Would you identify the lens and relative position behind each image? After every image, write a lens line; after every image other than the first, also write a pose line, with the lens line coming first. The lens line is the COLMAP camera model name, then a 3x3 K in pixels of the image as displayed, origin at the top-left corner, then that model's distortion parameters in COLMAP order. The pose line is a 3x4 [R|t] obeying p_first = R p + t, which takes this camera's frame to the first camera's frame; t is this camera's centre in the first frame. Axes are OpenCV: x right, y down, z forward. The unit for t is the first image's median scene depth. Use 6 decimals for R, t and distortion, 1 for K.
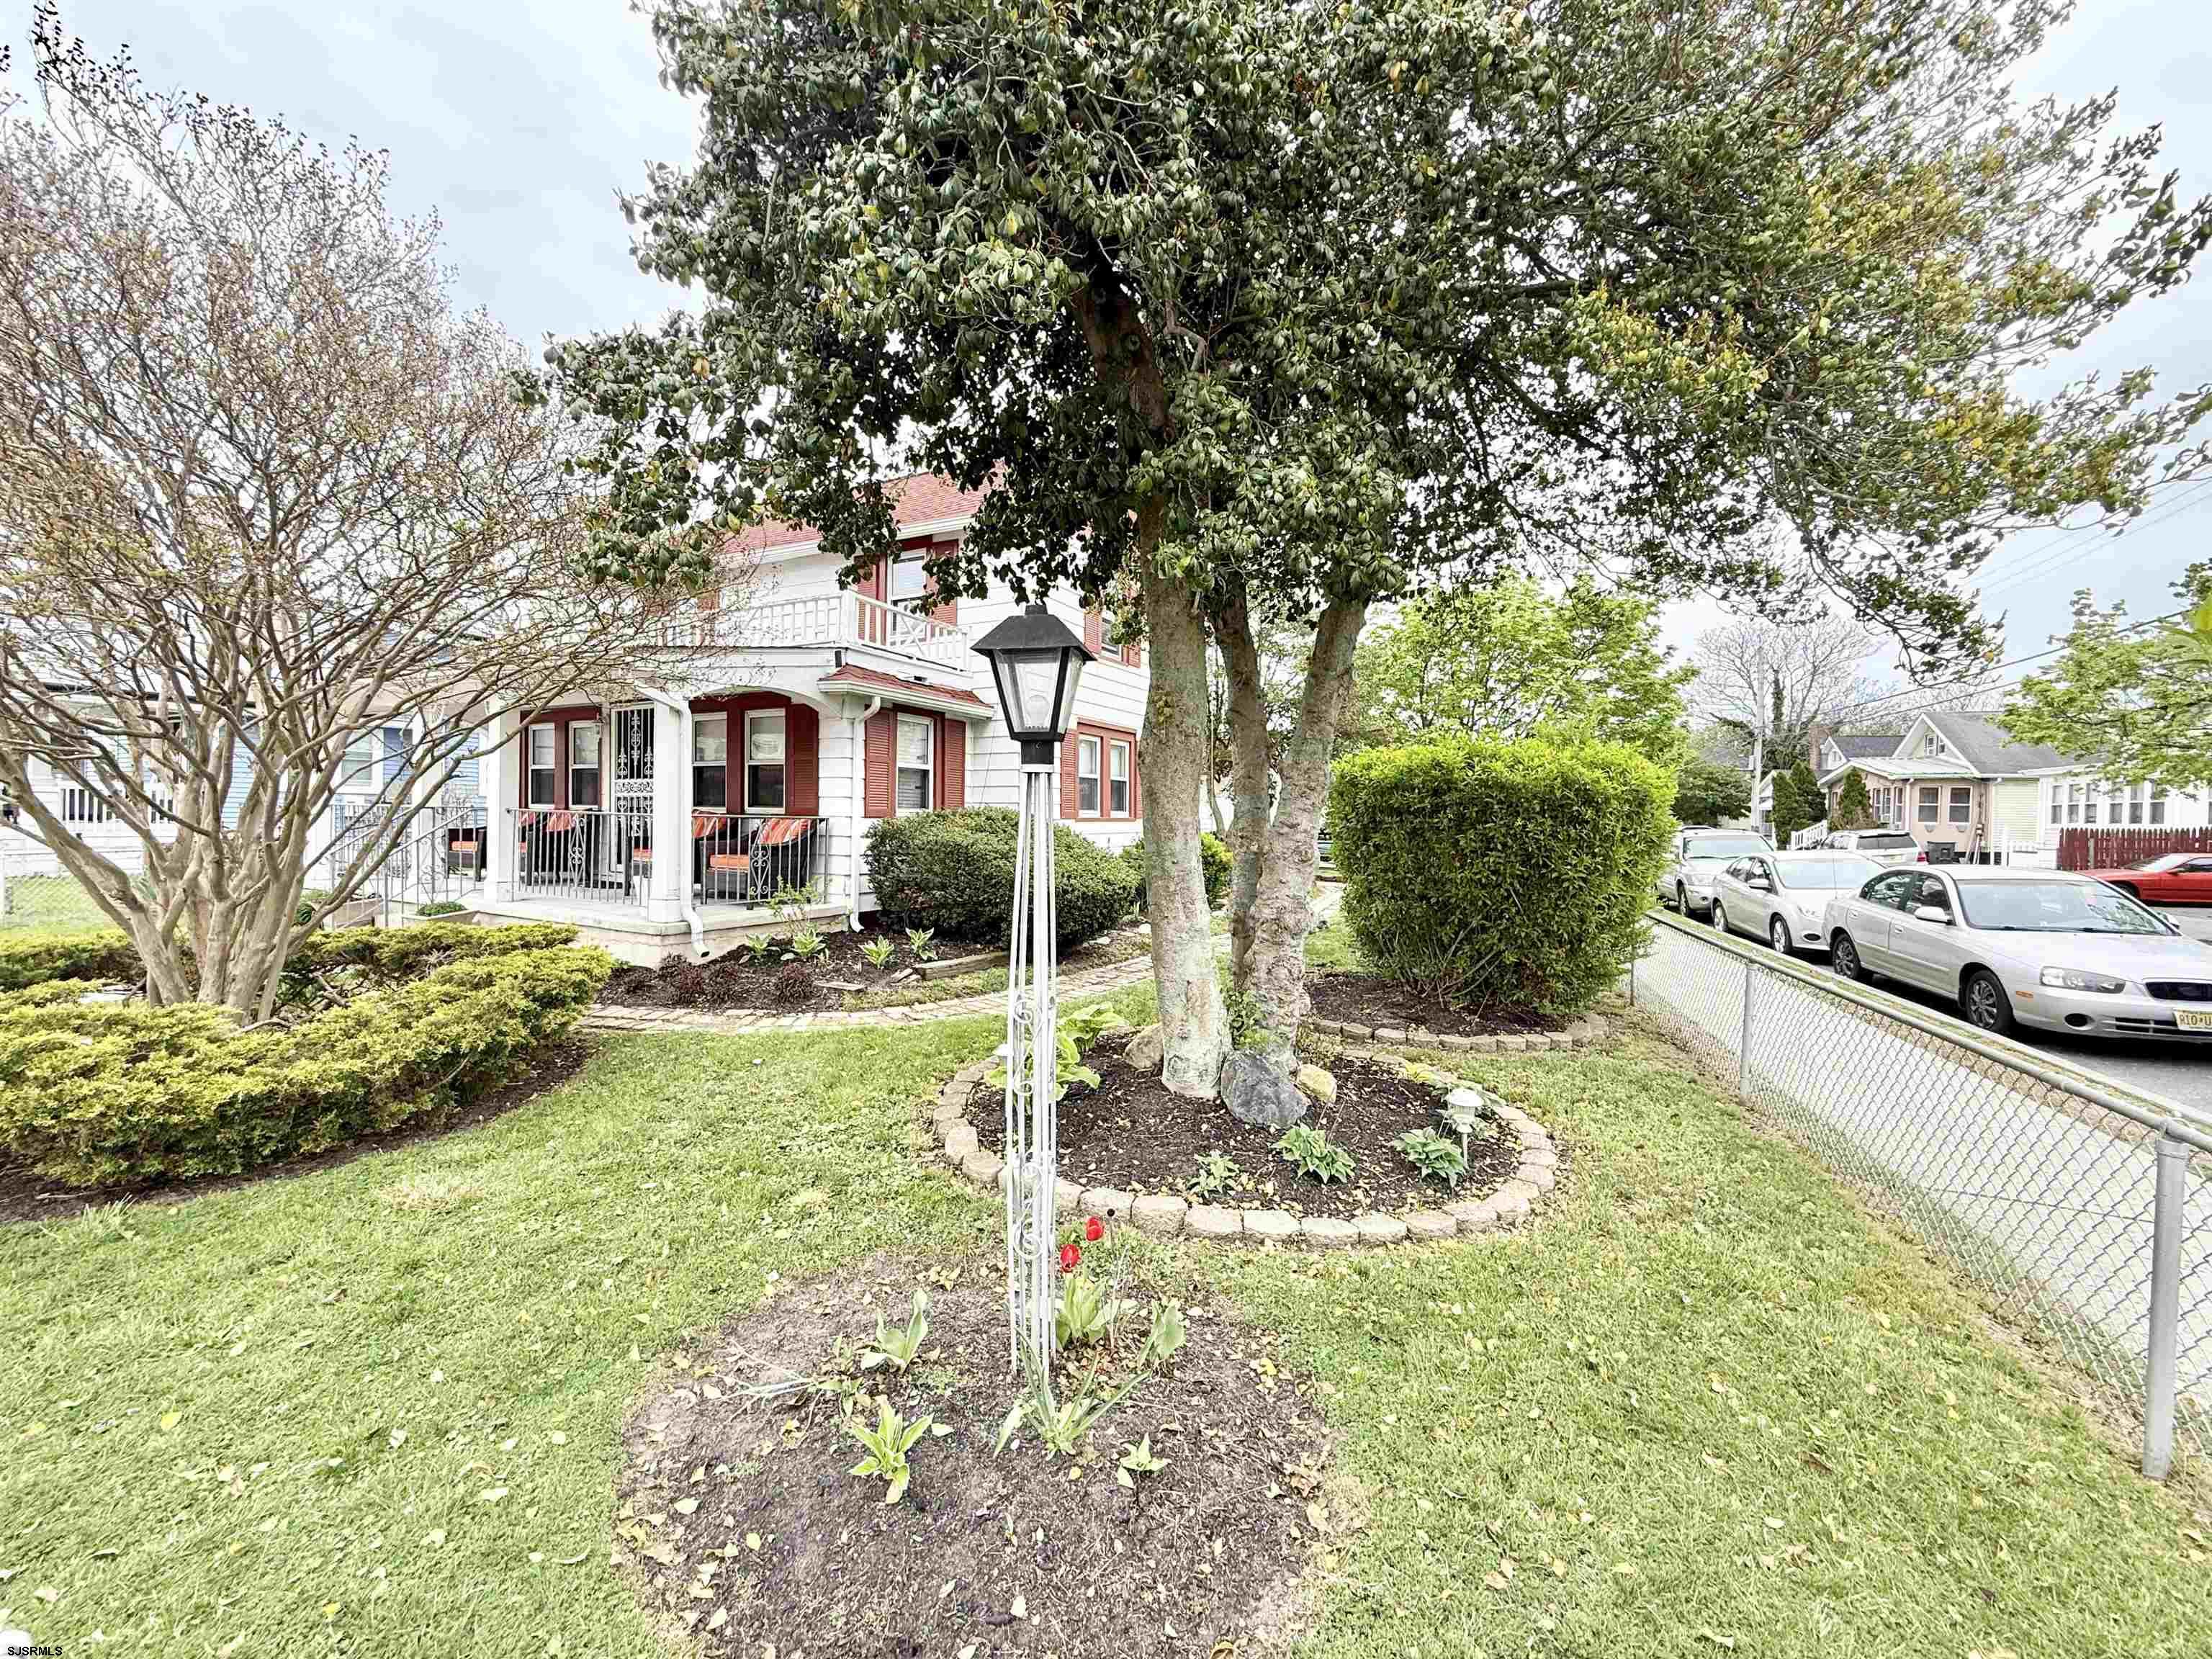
lens RADIAL K [[874.8, 0, 1100.6], [0, 874.8, 829.8], [0, 0, 1]] dist [-0.003725, 0.001224]
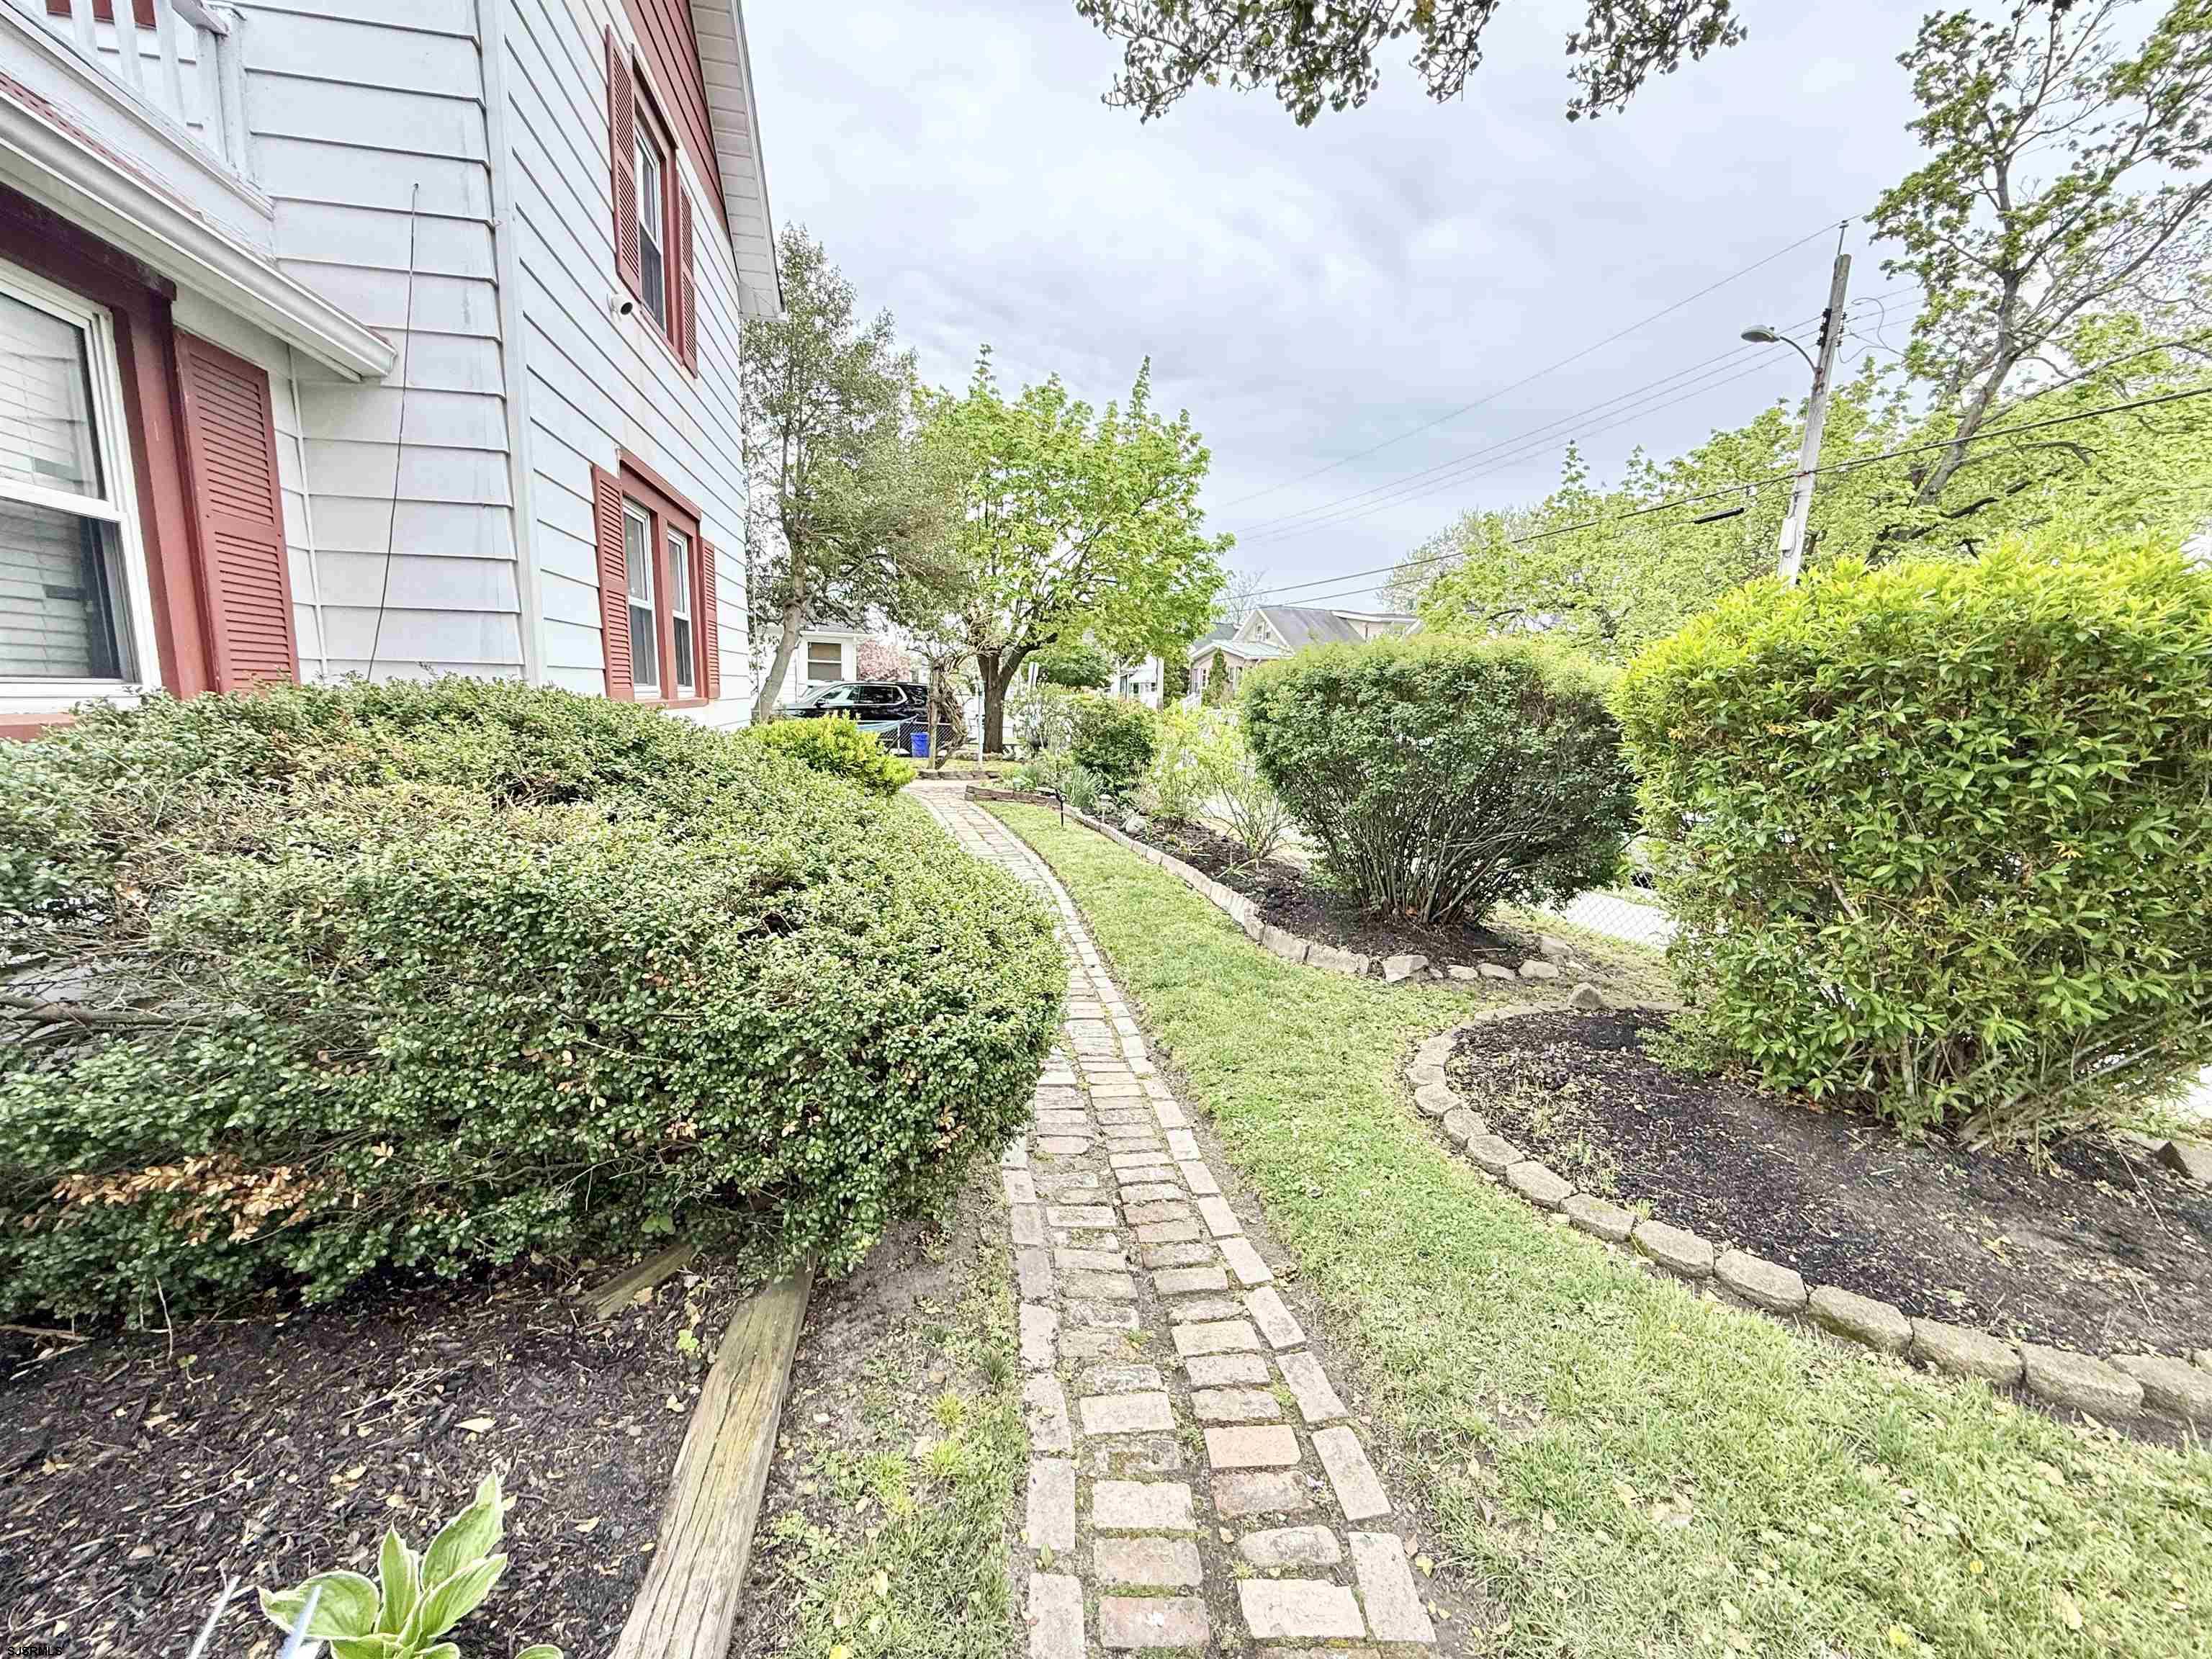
lens RADIAL K [[874.8, 0, 1104.7], [0, 874.8, 836.9], [0, 0, 1]] dist [-0.003725, 0.001224]
pose [[0.767042, -0.095571, 0.634439, -0.160715], [-0.008623, 0.987219, 0.159138, -0.024181], [-0.641539, -0.127536, 0.756414, 0.678375]]
